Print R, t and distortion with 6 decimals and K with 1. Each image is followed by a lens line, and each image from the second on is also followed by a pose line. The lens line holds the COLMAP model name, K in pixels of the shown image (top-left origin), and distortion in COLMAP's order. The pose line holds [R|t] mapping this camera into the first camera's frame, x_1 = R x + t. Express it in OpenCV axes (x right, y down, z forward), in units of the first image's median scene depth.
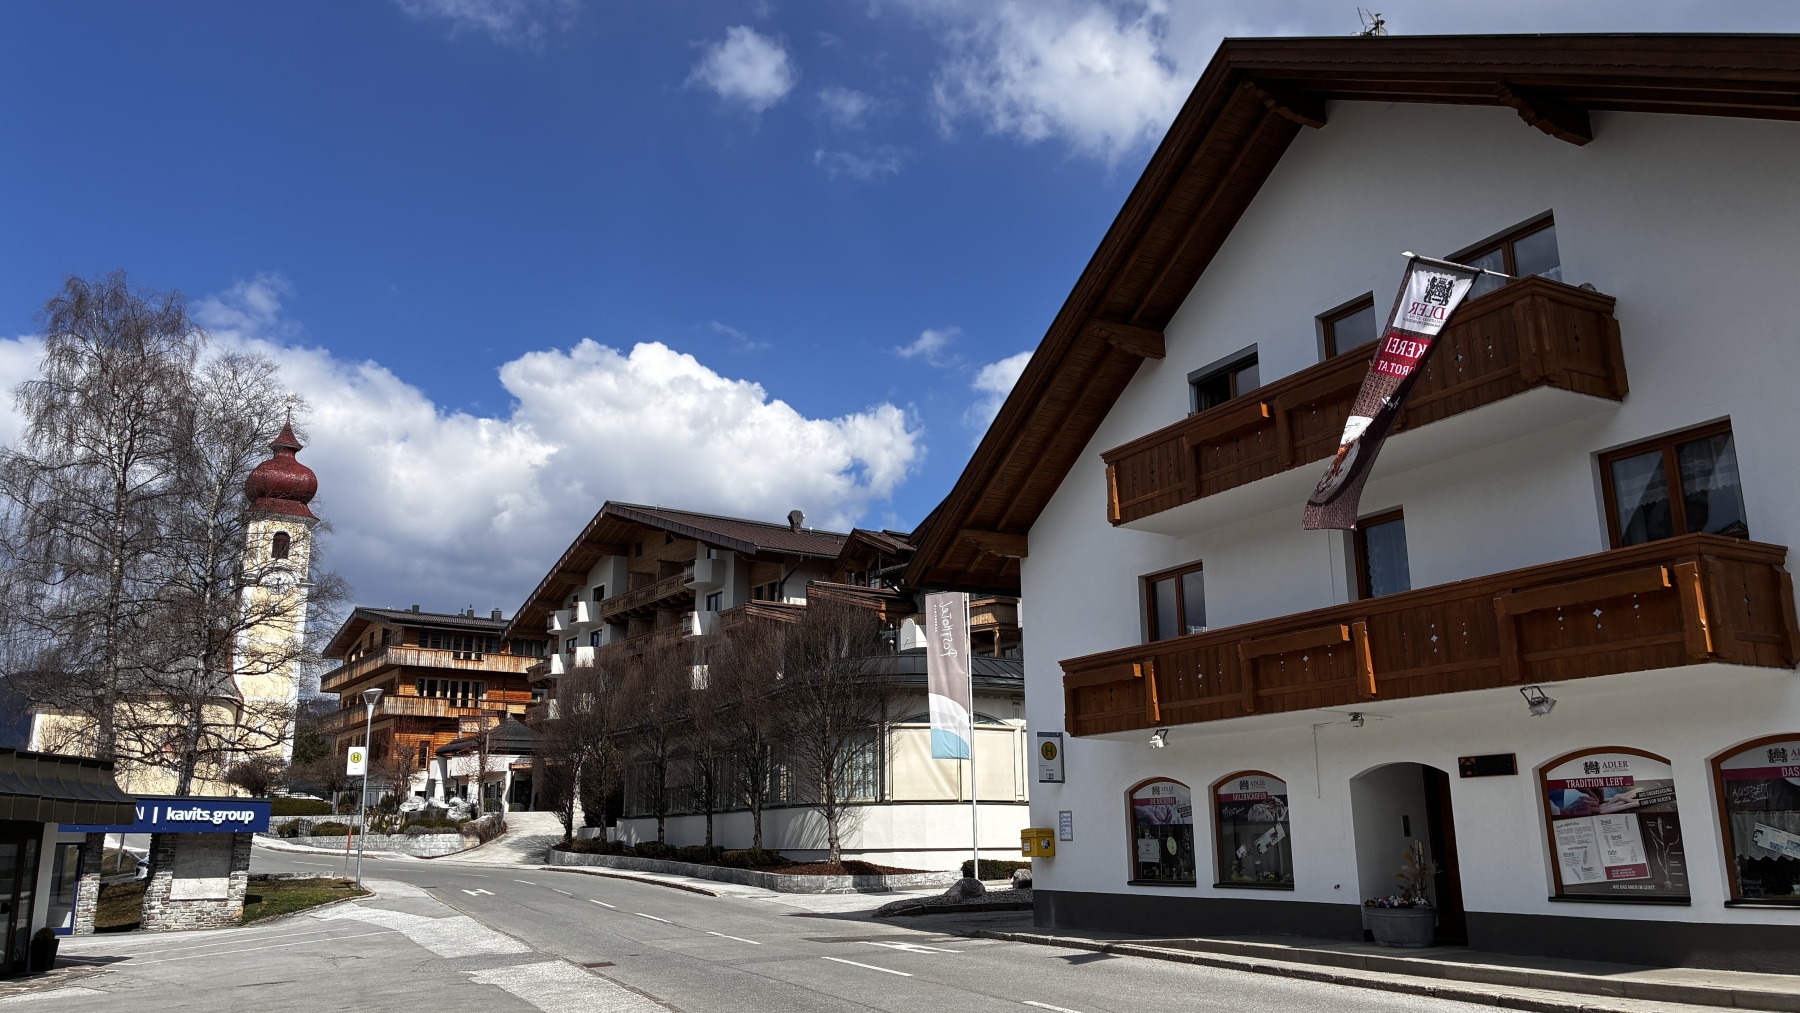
lens RADIAL K [[1390.8, 0, 900.0], [0, 1390.8, 506.5], [0, 0, 1]] dist [-0.003561, 0.001992]
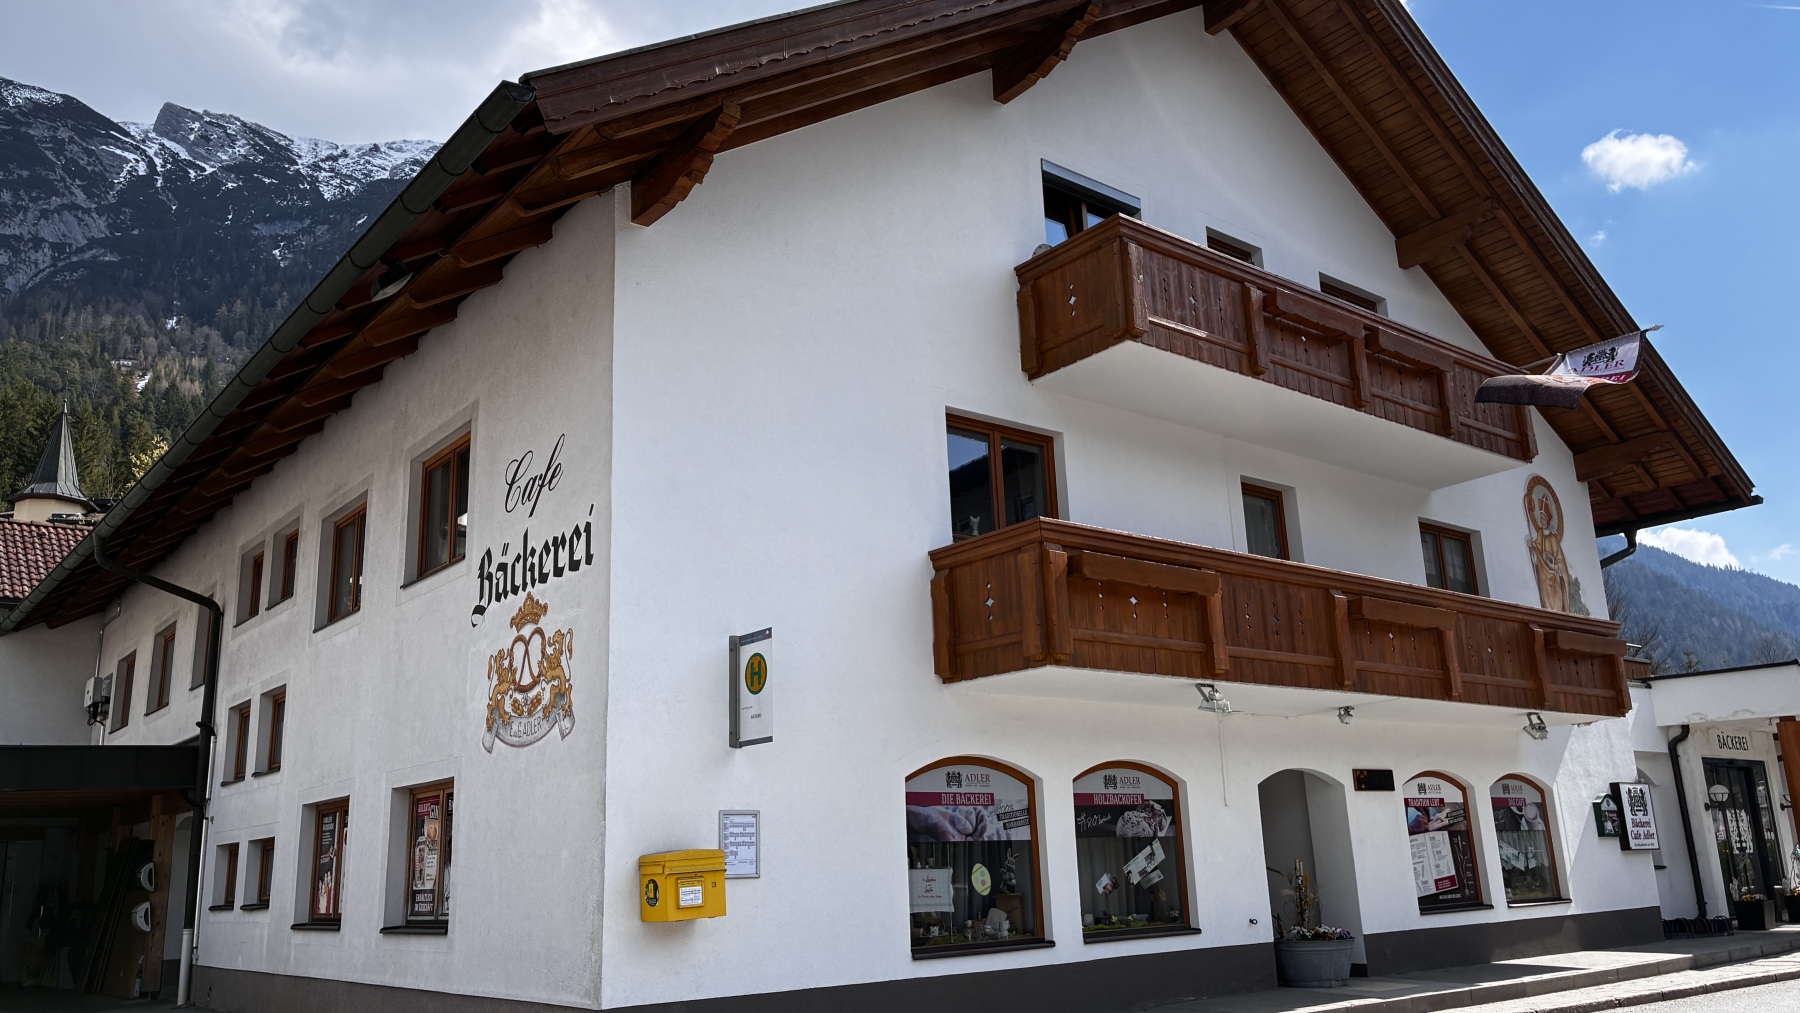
lens RADIAL K [[1390.8, 0, 900.0], [0, 1390.8, 506.5], [0, 0, 1]] dist [-0.003561, 0.001992]
pose [[-0.209944, 0.235436, 0.948943, -0.396600], [-0.211722, 0.936596, -0.279215, 0.290688], [-0.954514, -0.259532, -0.146786, 1.257085]]
